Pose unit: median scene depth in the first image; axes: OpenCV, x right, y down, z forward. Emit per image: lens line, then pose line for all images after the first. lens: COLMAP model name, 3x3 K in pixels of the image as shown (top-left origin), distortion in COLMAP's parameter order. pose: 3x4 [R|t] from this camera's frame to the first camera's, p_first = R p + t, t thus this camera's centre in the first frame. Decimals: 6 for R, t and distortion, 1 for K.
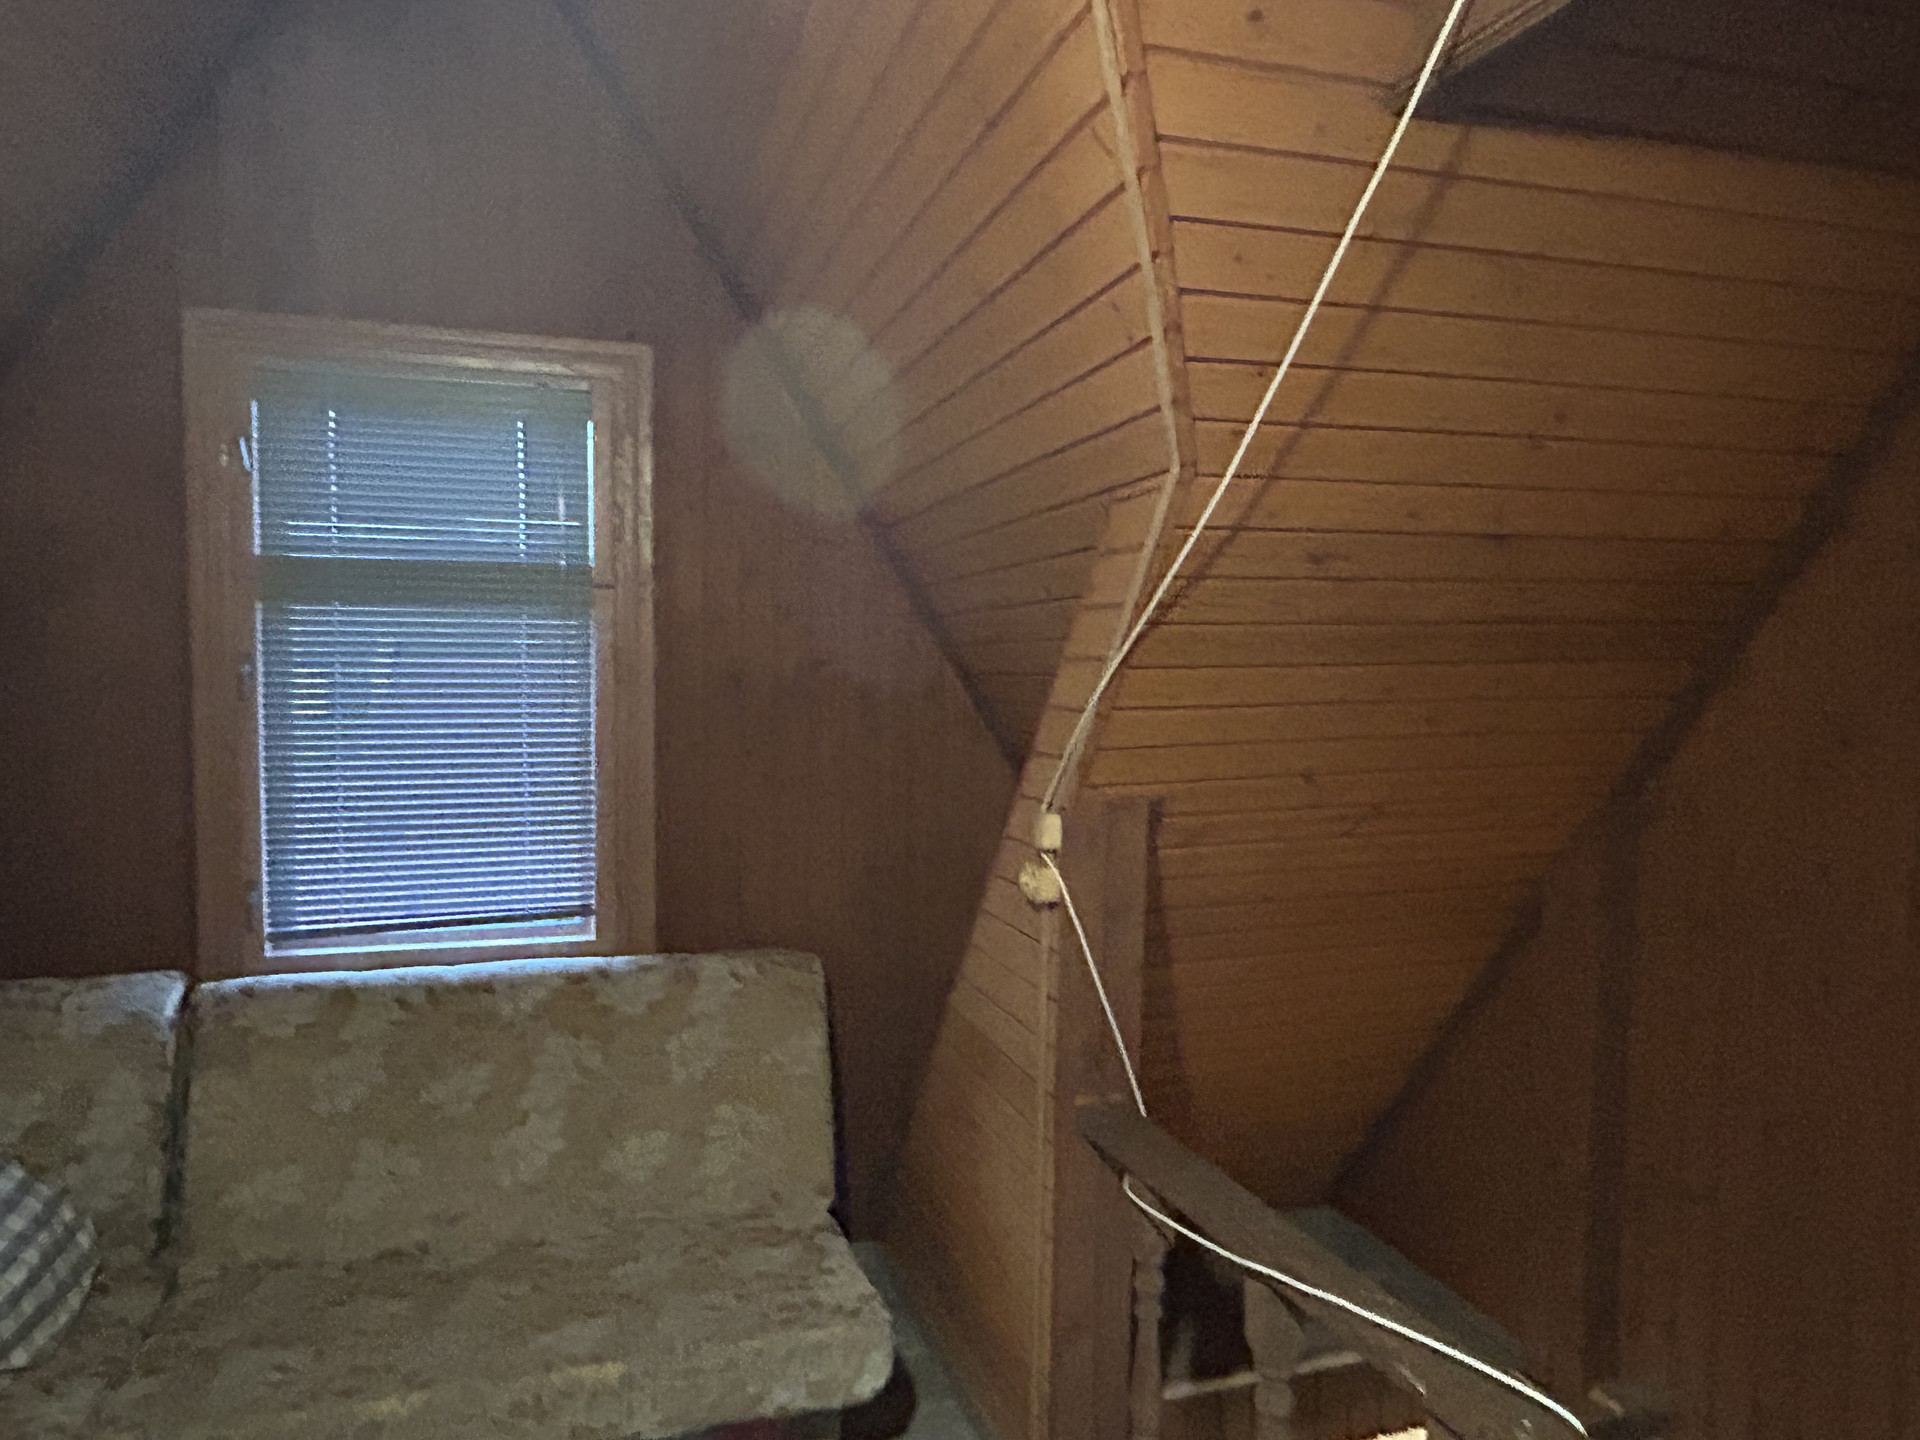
lens RADIAL K [[1296.1, 0, 960.0], [0, 1296.1, 720.0], [0, 0, 1]] dist [-0.003137, -0.003774]
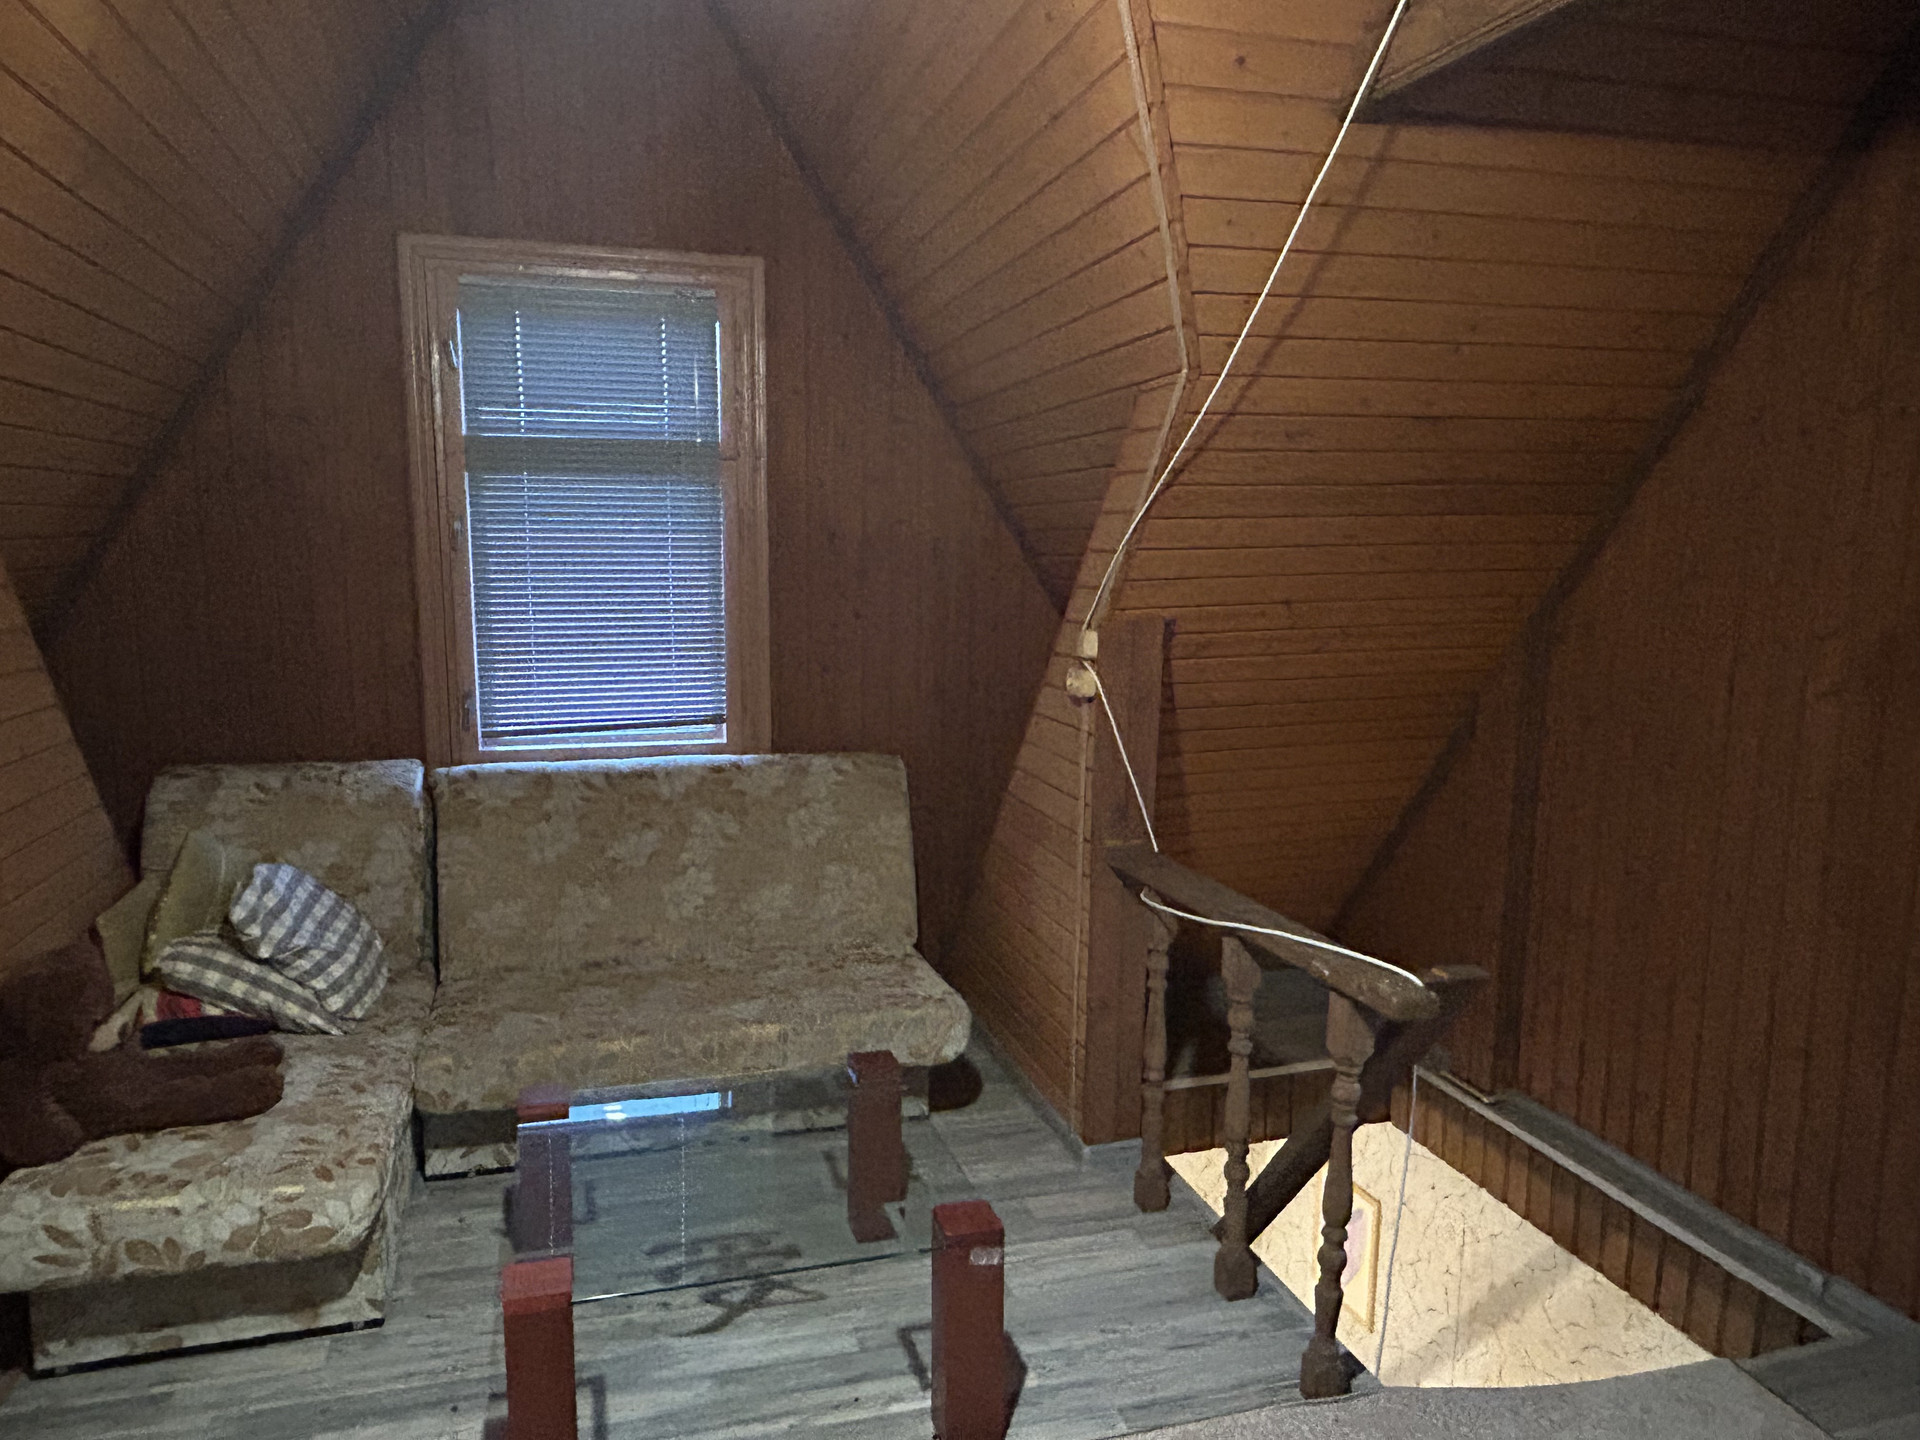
lens RADIAL K [[1299.4, 0, 947.6], [0, 1299.4, 728.2], [0, 0, 1]] dist [0.000785, -0.007322]
pose [[0.999498, 0.002397, -0.031587, -0.029002], [0.000809, 0.994877, 0.101090, 0.031516], [0.031668, -0.101065, 0.994376, -0.292458]]
